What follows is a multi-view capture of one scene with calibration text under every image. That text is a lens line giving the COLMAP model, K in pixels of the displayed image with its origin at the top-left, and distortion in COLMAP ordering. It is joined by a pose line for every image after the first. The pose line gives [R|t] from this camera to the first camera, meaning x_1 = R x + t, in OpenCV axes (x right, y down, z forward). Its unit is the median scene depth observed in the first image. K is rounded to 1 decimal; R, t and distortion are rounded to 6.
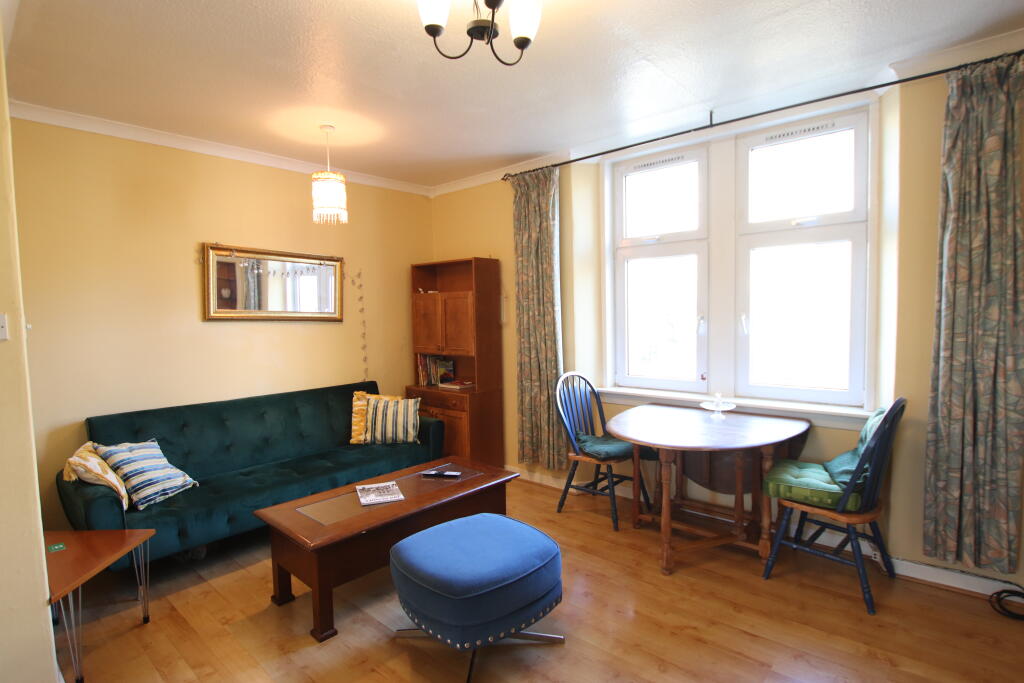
lens RADIAL K [[520.4, 0, 513.8], [0, 520.4, 345.9], [0, 0, 1]] dist [-0.021467, 0.001625]
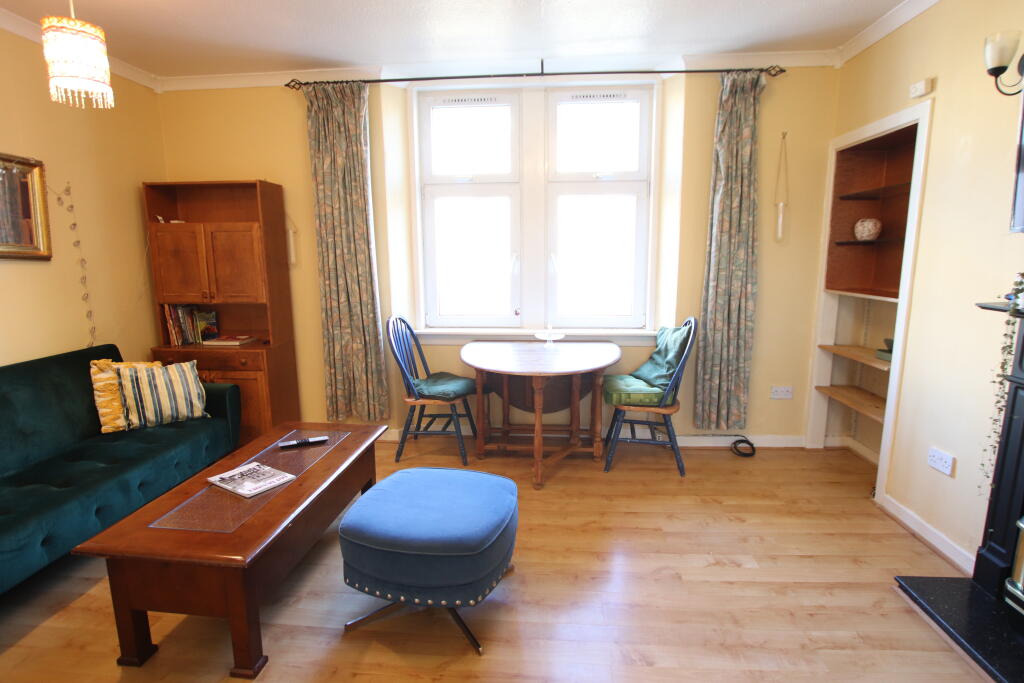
lens RADIAL K [[520.4, 0, 513.8], [0, 520.4, 345.9], [0, 0, 1]] dist [-0.021467, 0.001625]
pose [[0.801100, -0.087446, 0.592108, -0.289274], [0.027661, 0.993622, 0.109319, 0.009467], [-0.597891, -0.071198, 0.798409, 0.122497]]
